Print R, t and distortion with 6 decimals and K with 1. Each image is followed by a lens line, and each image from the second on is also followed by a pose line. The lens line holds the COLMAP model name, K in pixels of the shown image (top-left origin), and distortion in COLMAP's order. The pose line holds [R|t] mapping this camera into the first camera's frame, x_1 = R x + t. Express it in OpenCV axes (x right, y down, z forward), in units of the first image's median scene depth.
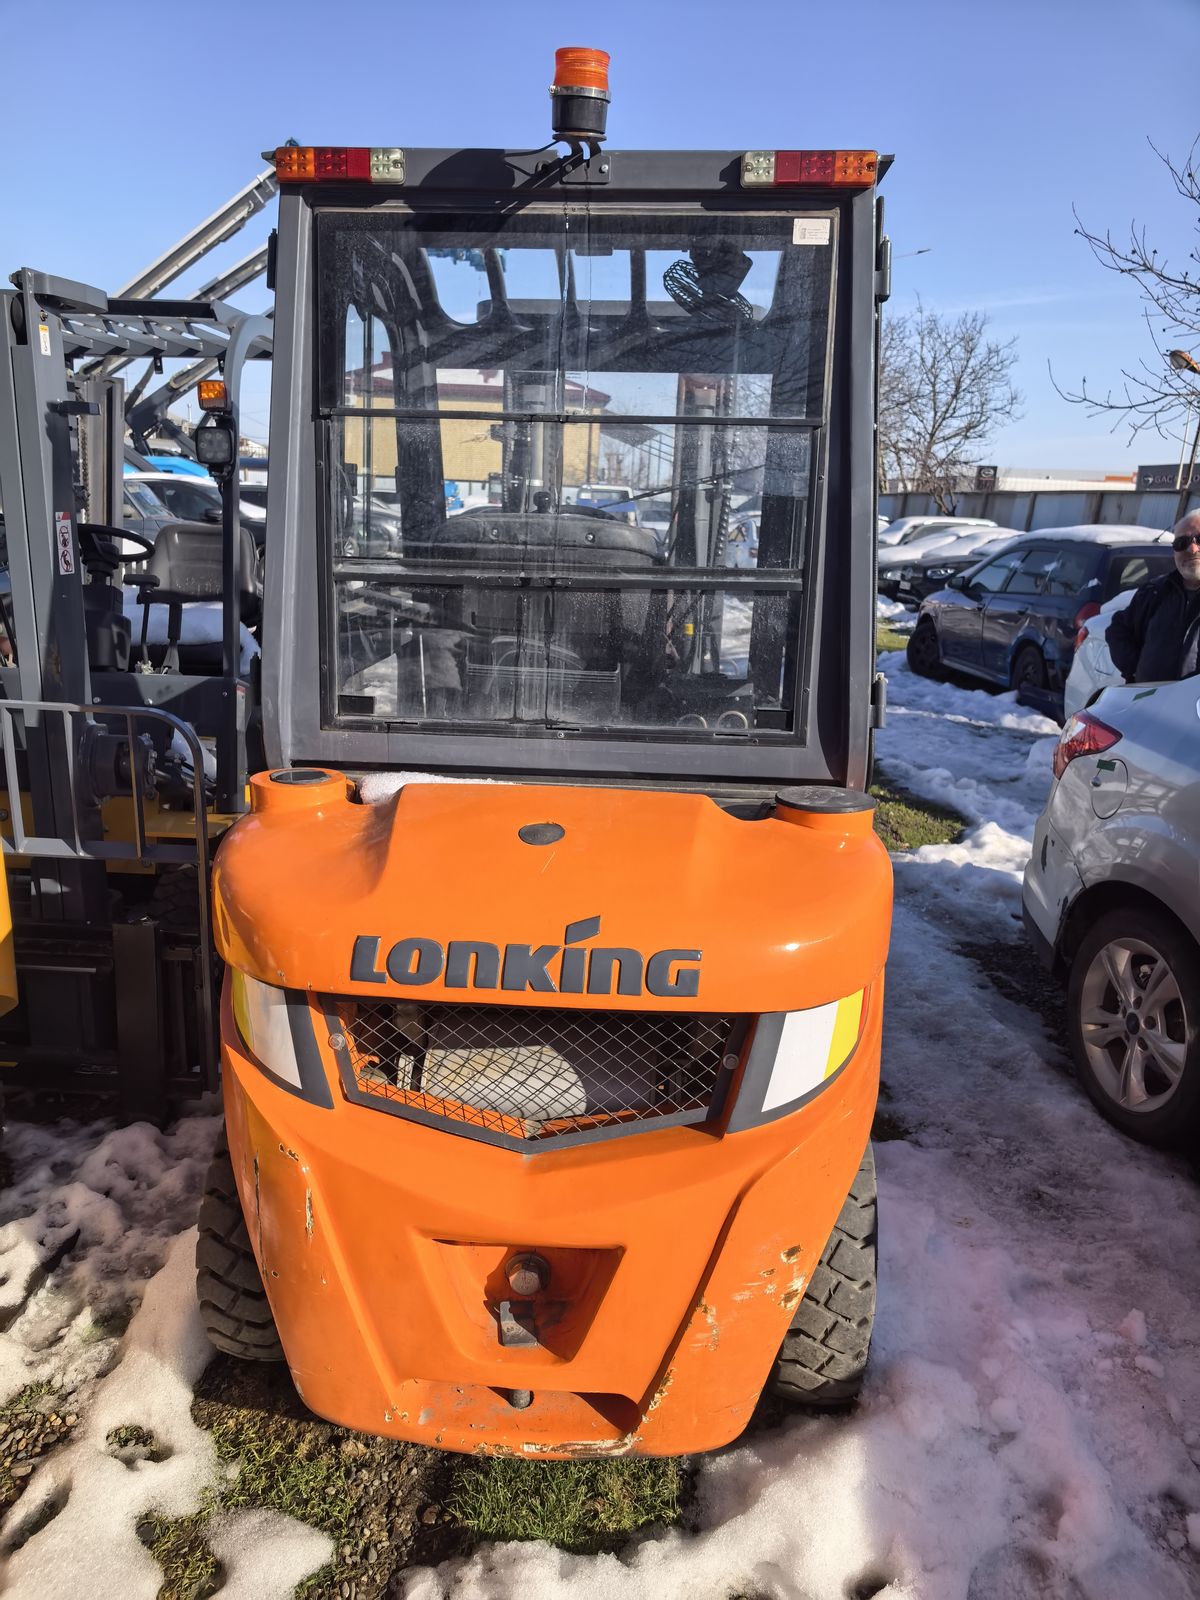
lens RADIAL K [[1143.2, 0, 675.8], [0, 1143.2, 825.1], [0, 0, 1]] dist [0.040355, -0.118298]
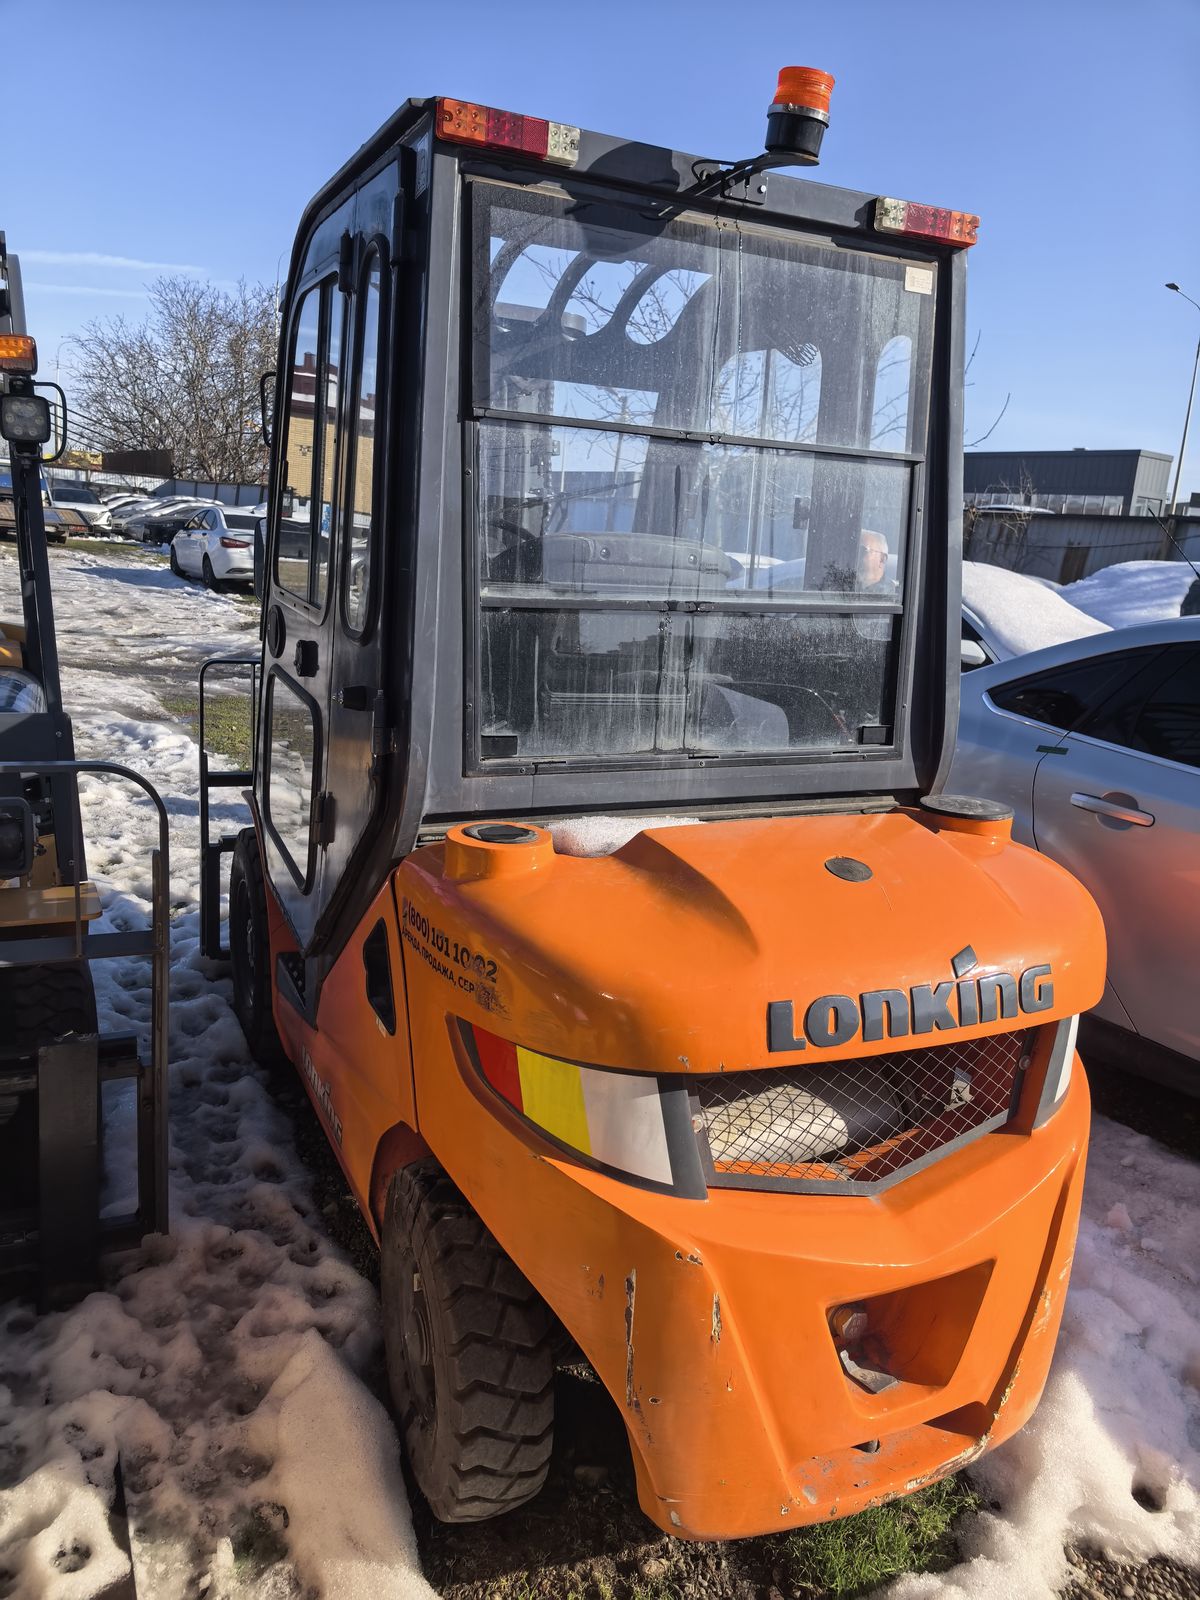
lens RADIAL K [[1144.4, 0, 600.0], [0, 1144.4, 800.0], [0, 0, 1]] dist [-0.000064, -0.041404]
pose [[0.881682, -0.084512, 0.464214, -0.672640], [0.085983, 0.996133, 0.018042, -0.078696], [-0.463944, 0.024007, 0.885539, 0.204936]]
